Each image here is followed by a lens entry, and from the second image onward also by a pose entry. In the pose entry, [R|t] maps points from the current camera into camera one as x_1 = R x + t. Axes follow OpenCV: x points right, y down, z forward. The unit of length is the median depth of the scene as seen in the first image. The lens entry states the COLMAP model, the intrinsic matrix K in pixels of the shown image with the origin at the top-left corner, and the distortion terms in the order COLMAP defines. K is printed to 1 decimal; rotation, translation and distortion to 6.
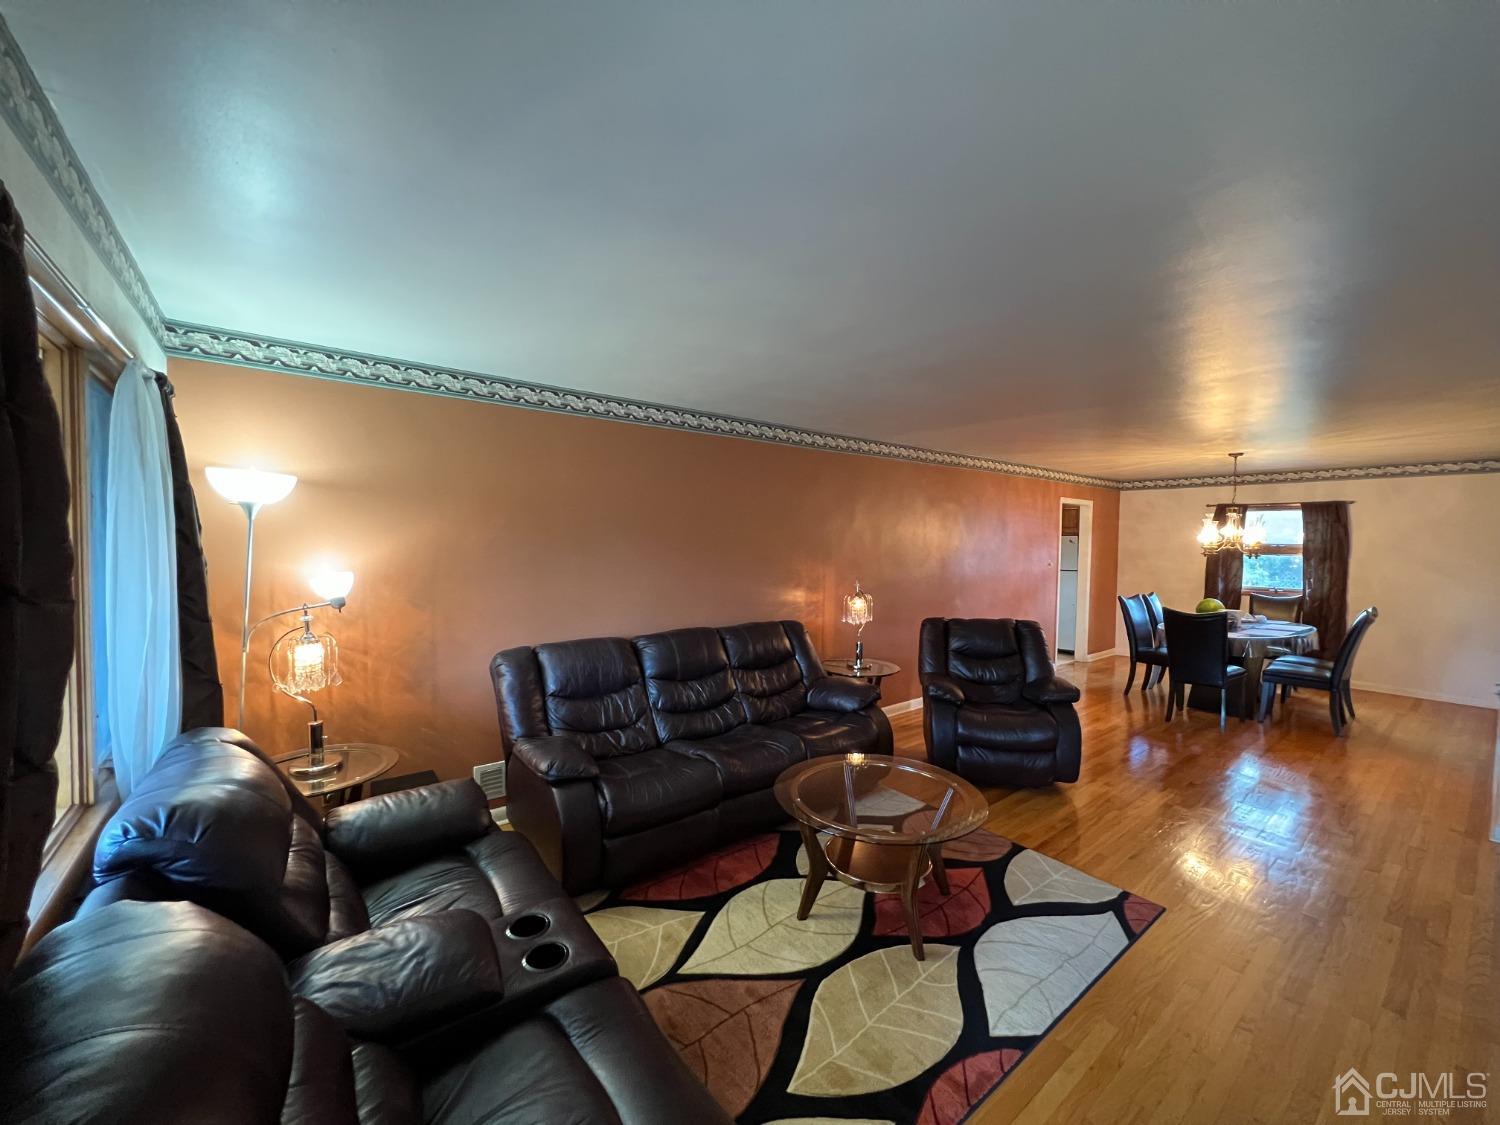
lens RADIAL K [[600.9, 0, 747.6], [0, 600.9, 557.6], [0, 0, 1]] dist [-0.004340, 0.001674]
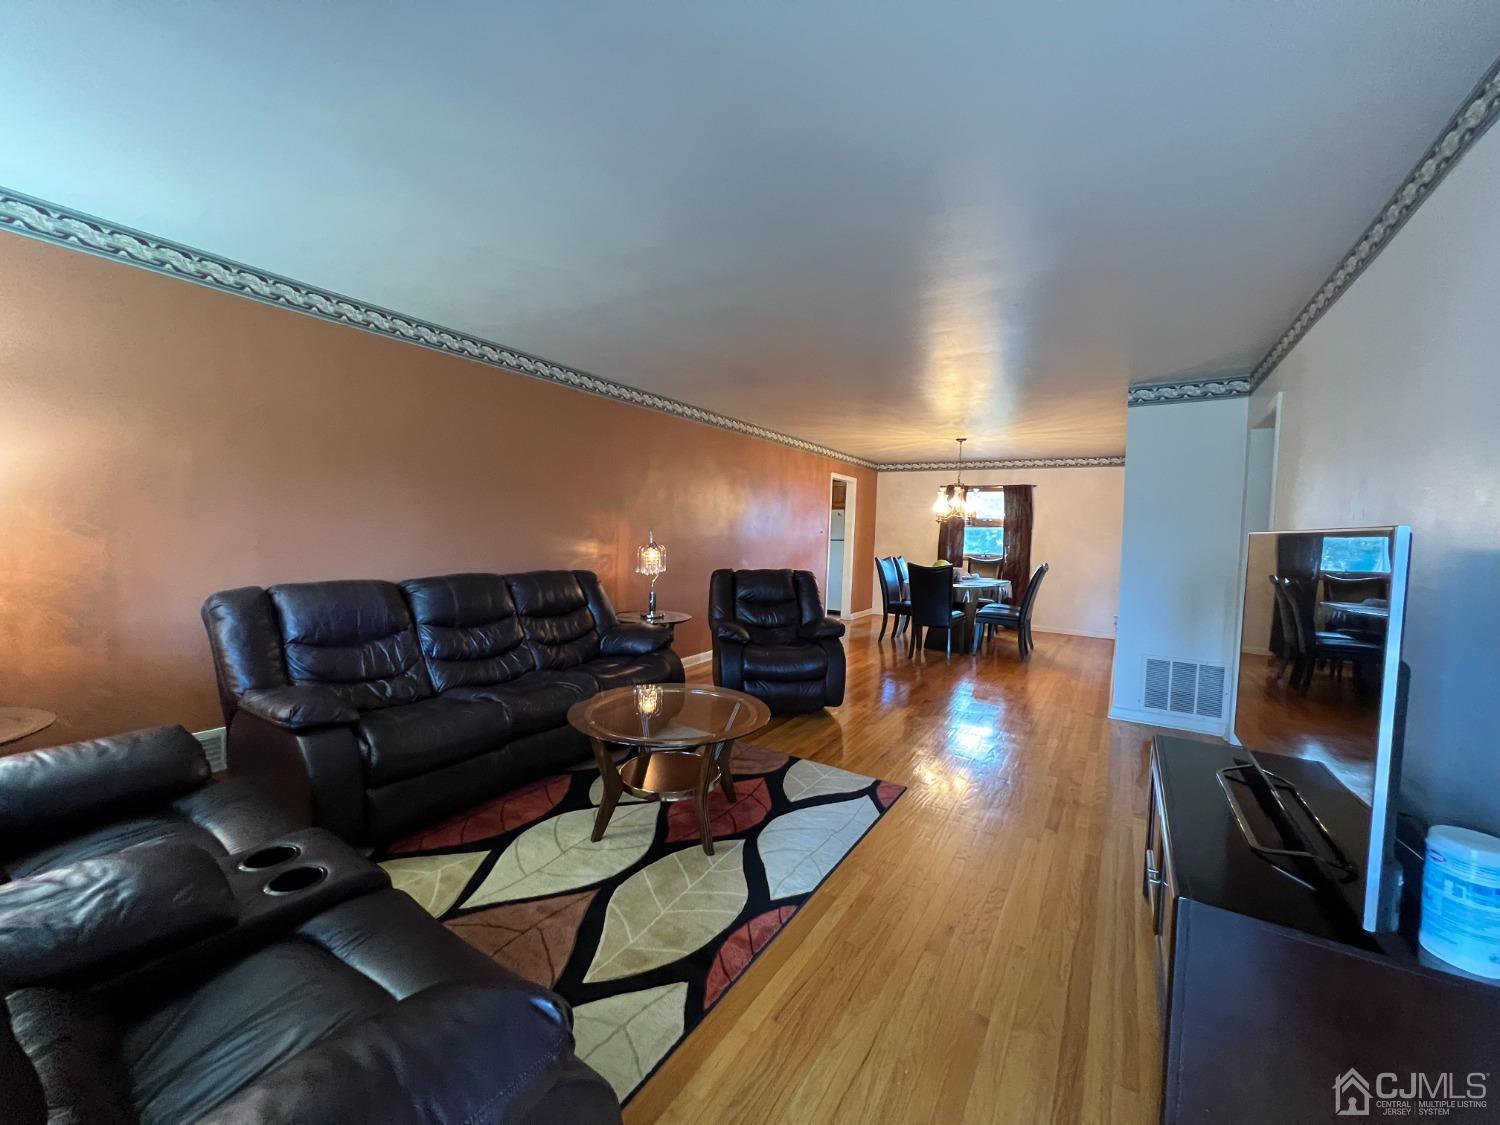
lens RADIAL K [[600.5, 0, 747.4], [0, 600.5, 557.1], [0, 0, 1]] dist [-0.001785, 0.000435]
pose [[0.941400, 0.002947, 0.337278, -0.007313], [-0.010073, 0.999761, 0.019379, 0.077613], [-0.337141, -0.021641, 0.941206, -0.010195]]
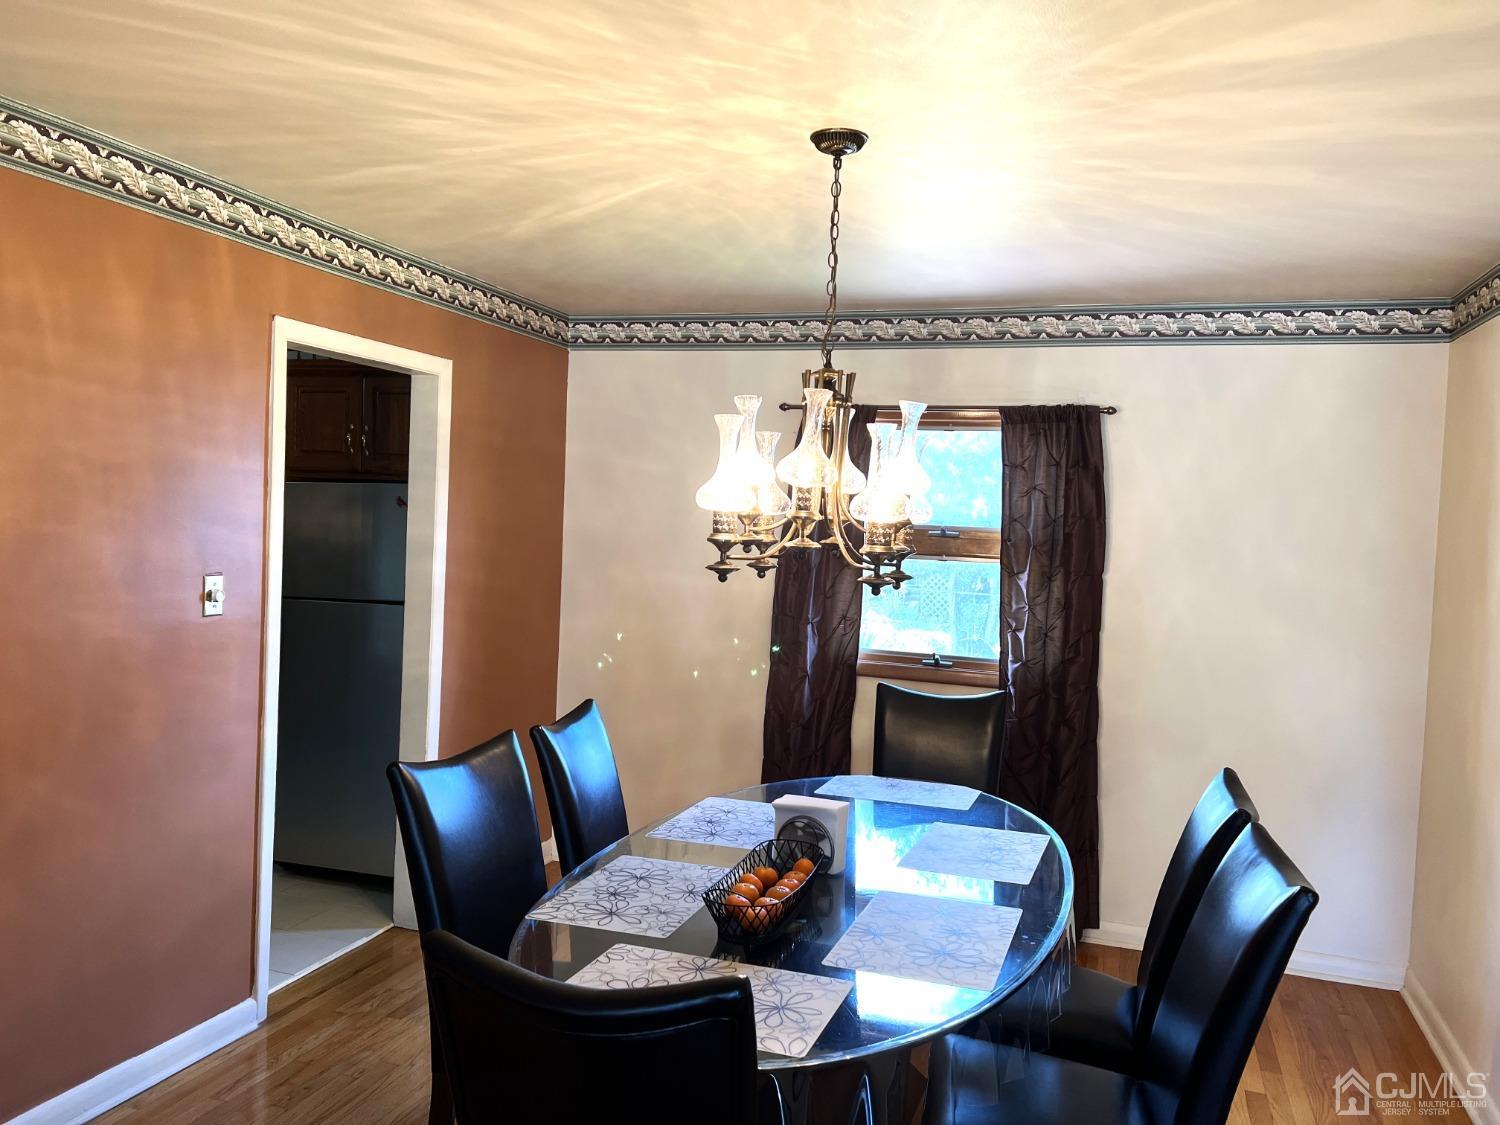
lens RADIAL K [[1128.9, 0, 755.0], [0, 1128.9, 575.9], [0, 0, 1]] dist [0.048470, -0.049500]
pose [[0.833930, -0.008049, 0.551811, 0.892469], [-0.011729, 0.999409, 0.032304, -0.028482], [-0.551745, -0.033411, 0.833343, 1.061196]]
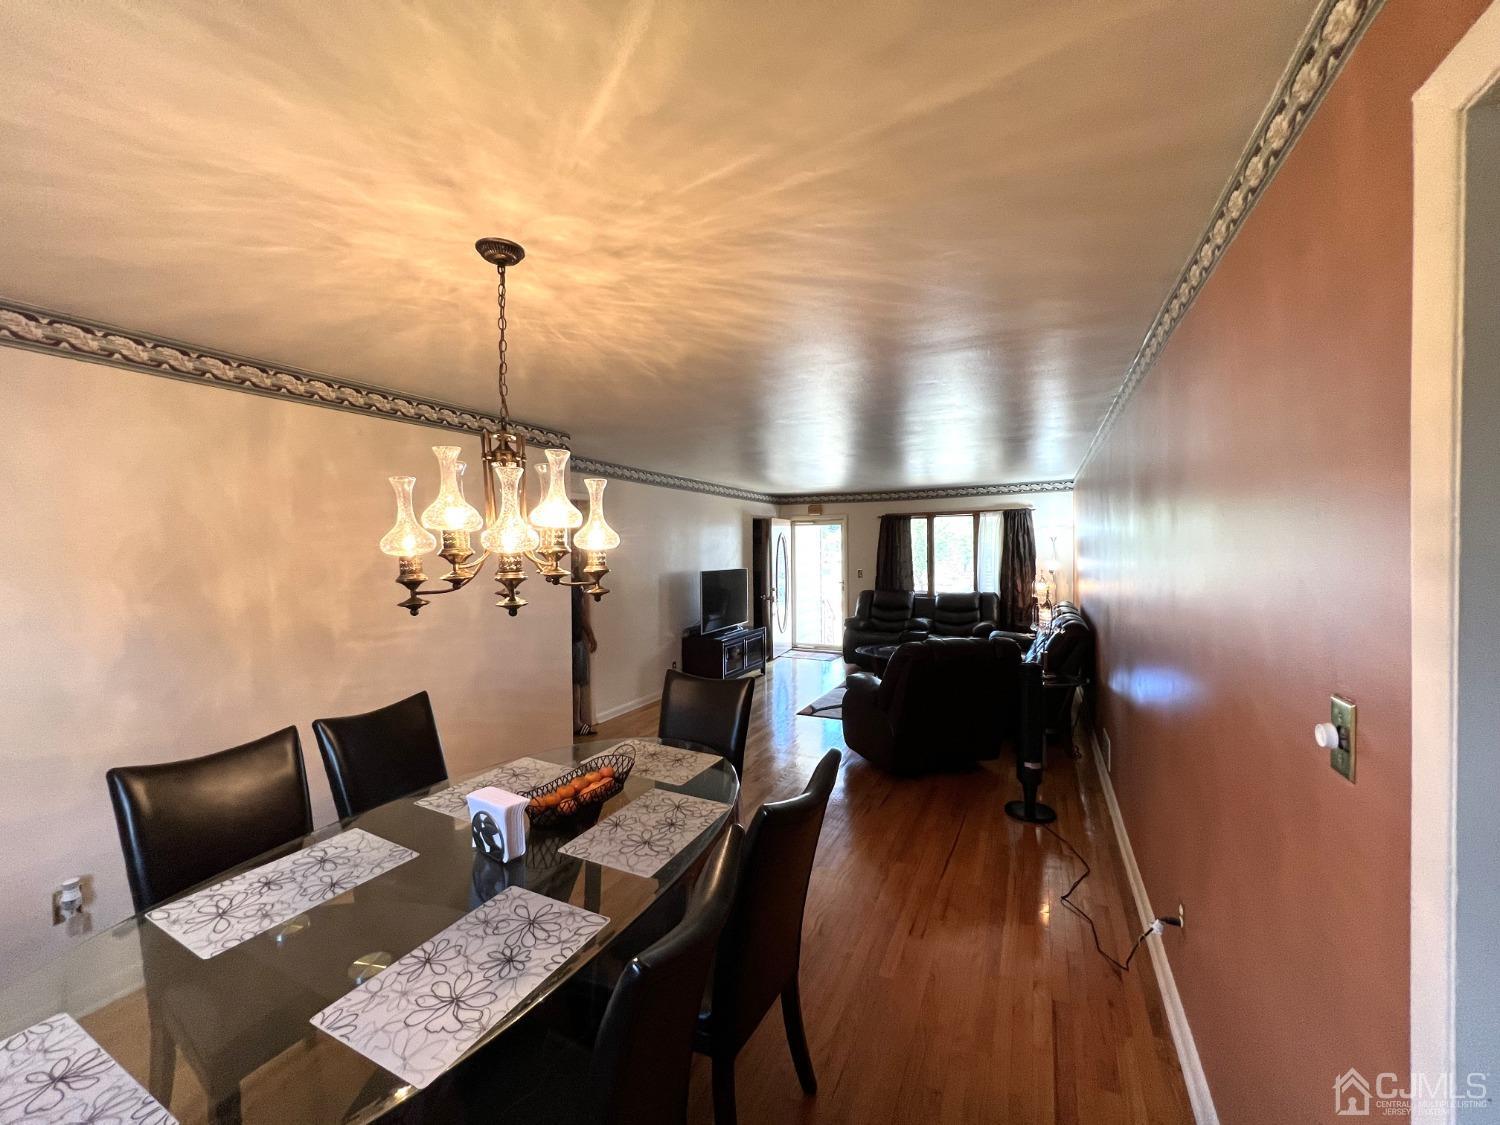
lens RADIAL K [[600.9, 0, 750.3], [0, 600.9, 556.0], [0, 0, 1]] dist [-0.004340, 0.001674]
pose [[-0.896116, 0.000570, -0.443819, 1.371110], [-0.020382, 0.998891, 0.042436, -0.066956], [0.443351, 0.047073, -0.895111, 2.165487]]
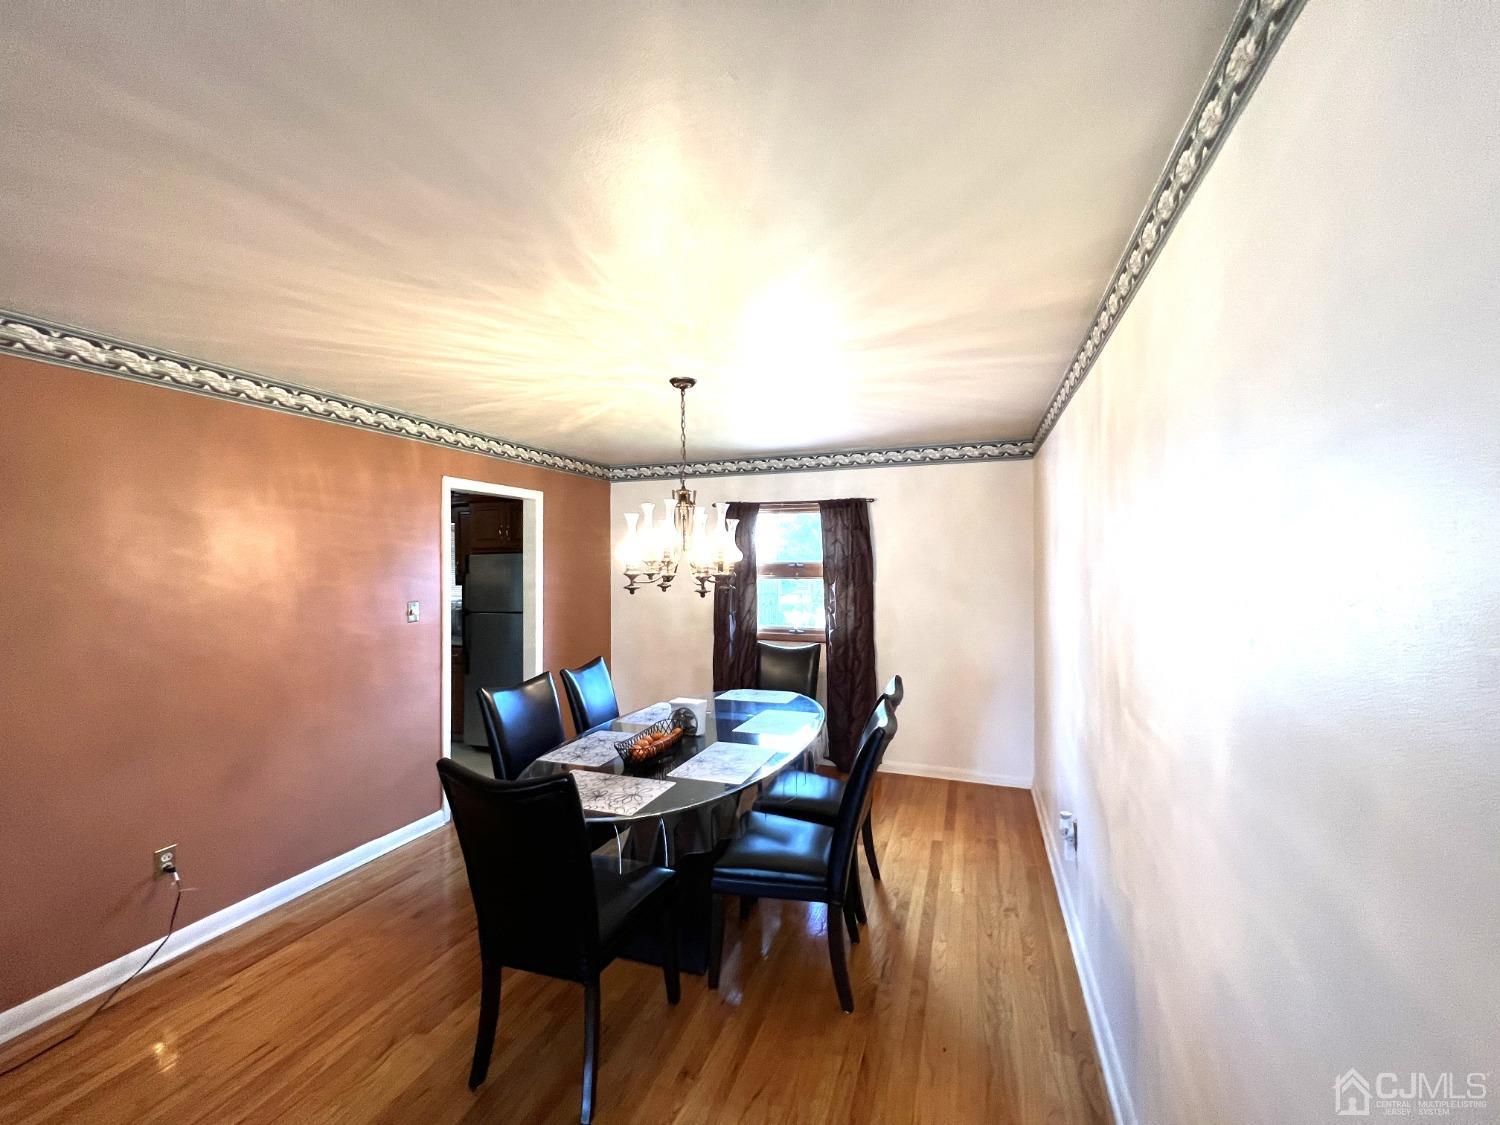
lens RADIAL K [[600.5, 0, 751.9], [0, 600.5, 565.9], [0, 0, 1]] dist [-0.001785, 0.000435]
pose [[0.848998, -0.022337, 0.527924, 0.986206], [0.033894, 0.999351, -0.012226, -0.023780], [-0.527309, 0.028273, 0.849203, 0.919946]]
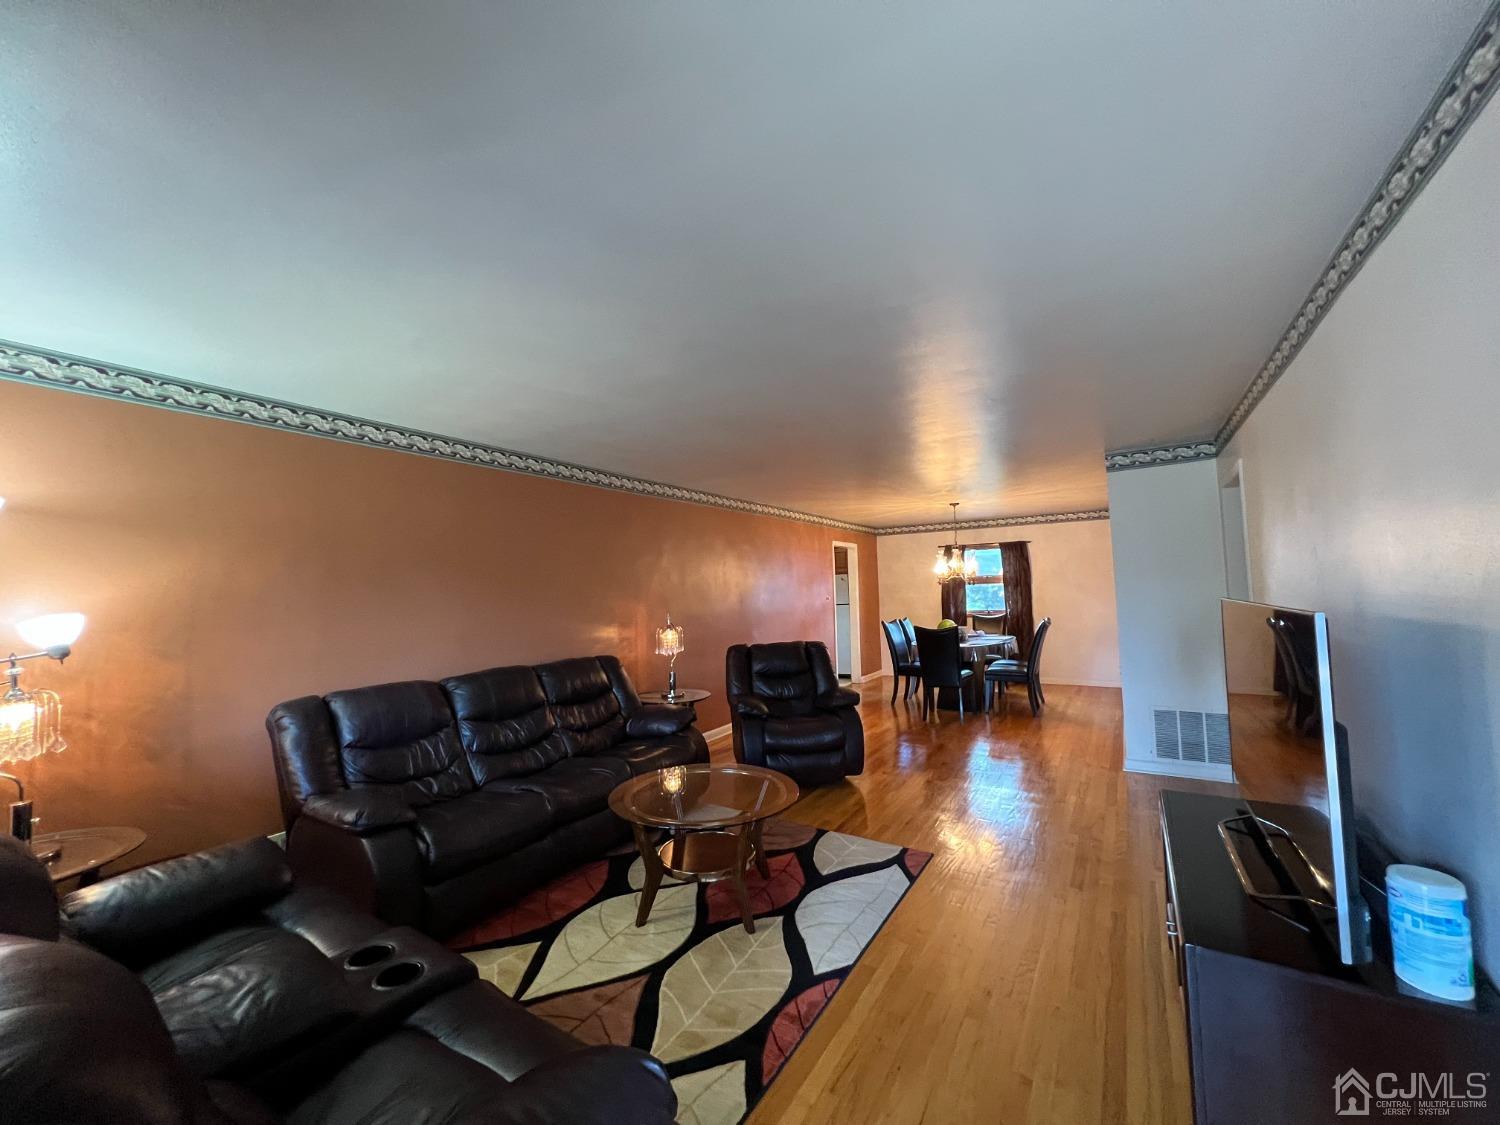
lens RADIAL K [[600.5, 0, 748.2], [0, 600.5, 557.1], [0, 0, 1]] dist [-0.001785, 0.000435]
pose [[0.941409, -0.016909, 0.336844, -0.052552], [0.048021, 0.995287, -0.084246, 0.045098], [-0.333832, 0.095485, 0.937784, -0.070076]]
